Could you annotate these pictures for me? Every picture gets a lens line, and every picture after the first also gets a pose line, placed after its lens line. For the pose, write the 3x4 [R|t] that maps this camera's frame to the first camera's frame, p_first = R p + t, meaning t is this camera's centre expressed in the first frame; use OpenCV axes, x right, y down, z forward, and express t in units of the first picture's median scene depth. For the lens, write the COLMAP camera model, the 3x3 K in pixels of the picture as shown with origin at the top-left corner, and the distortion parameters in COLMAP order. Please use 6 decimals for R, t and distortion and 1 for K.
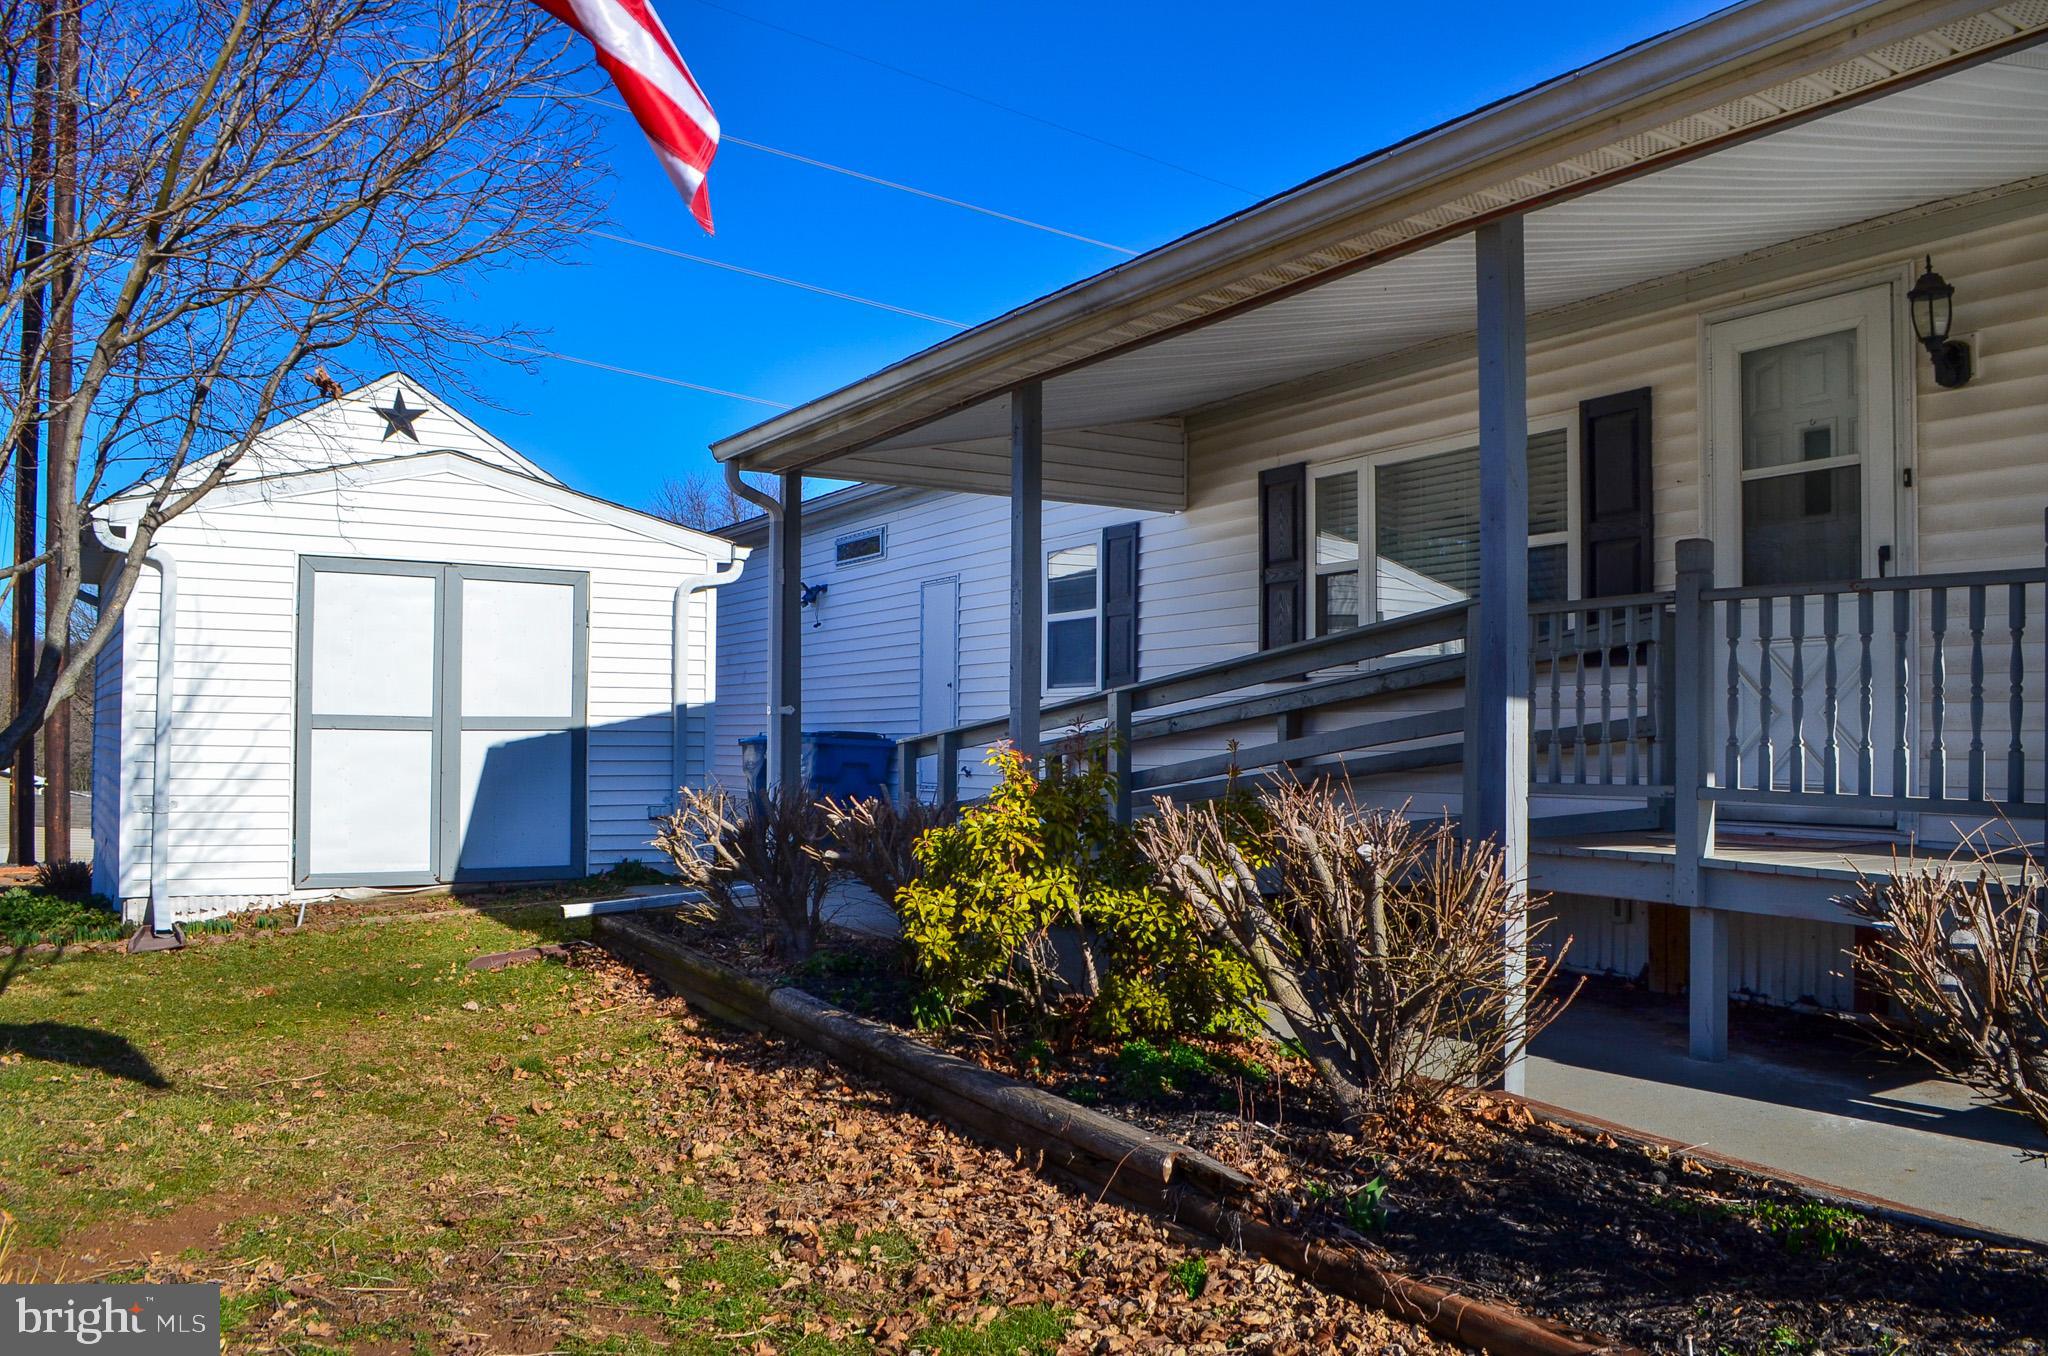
lens RADIAL K [[1577.2, 0, 1060.2], [0, 1577.2, 737.7], [0, 0, 1]] dist [-0.085541, -0.003449]
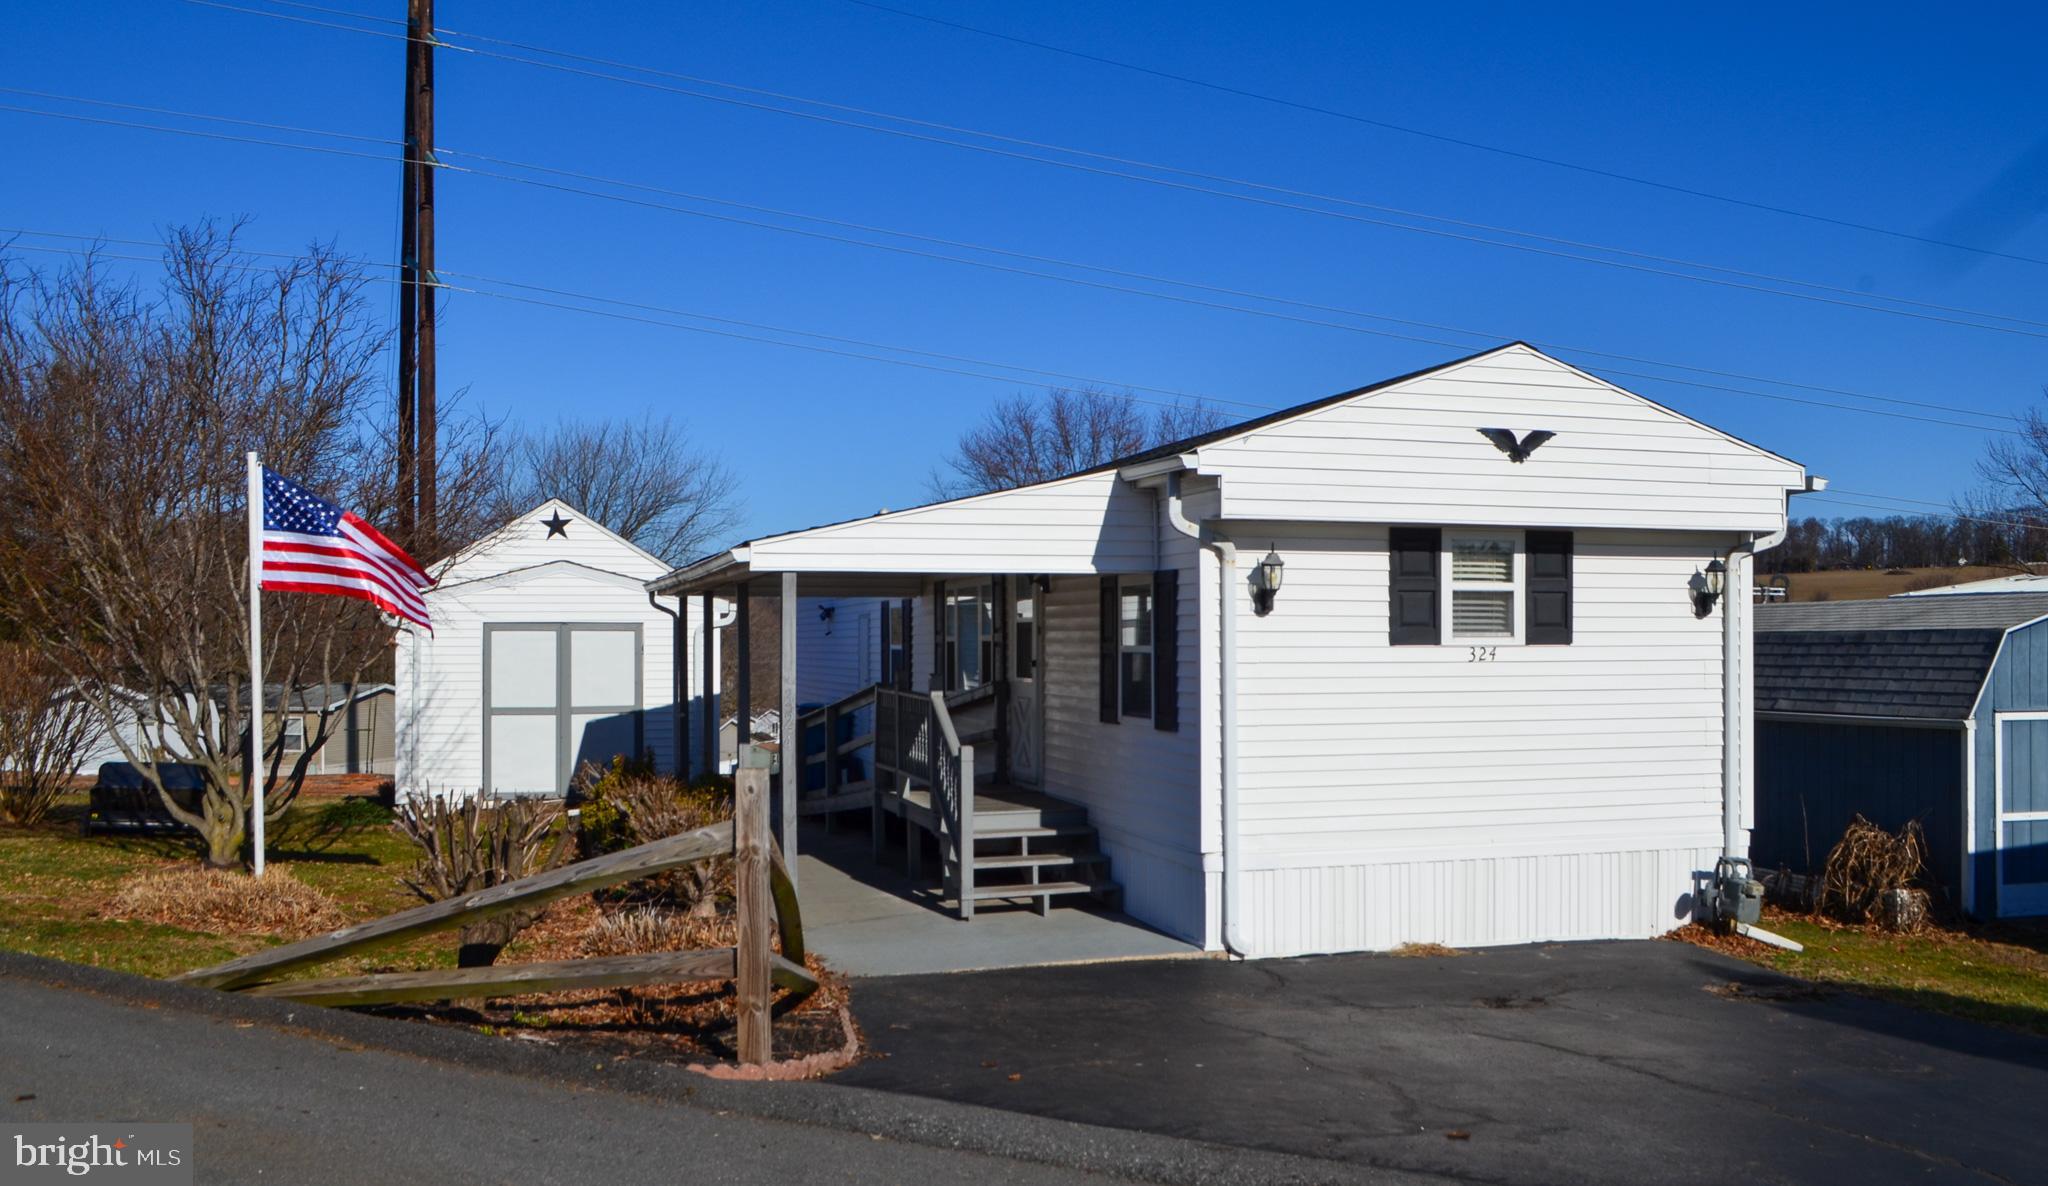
lens RADIAL K [[1779.3, 0, 1022.5], [0, 1779.3, 622.1], [0, 0, 1]] dist [-0.016776, -0.007679]
pose [[0.962270, -0.010570, -0.271891, 0.731879], [0.008002, 0.999912, -0.010550, -0.091454], [0.271979, 0.007977, 0.962270, -0.911087]]
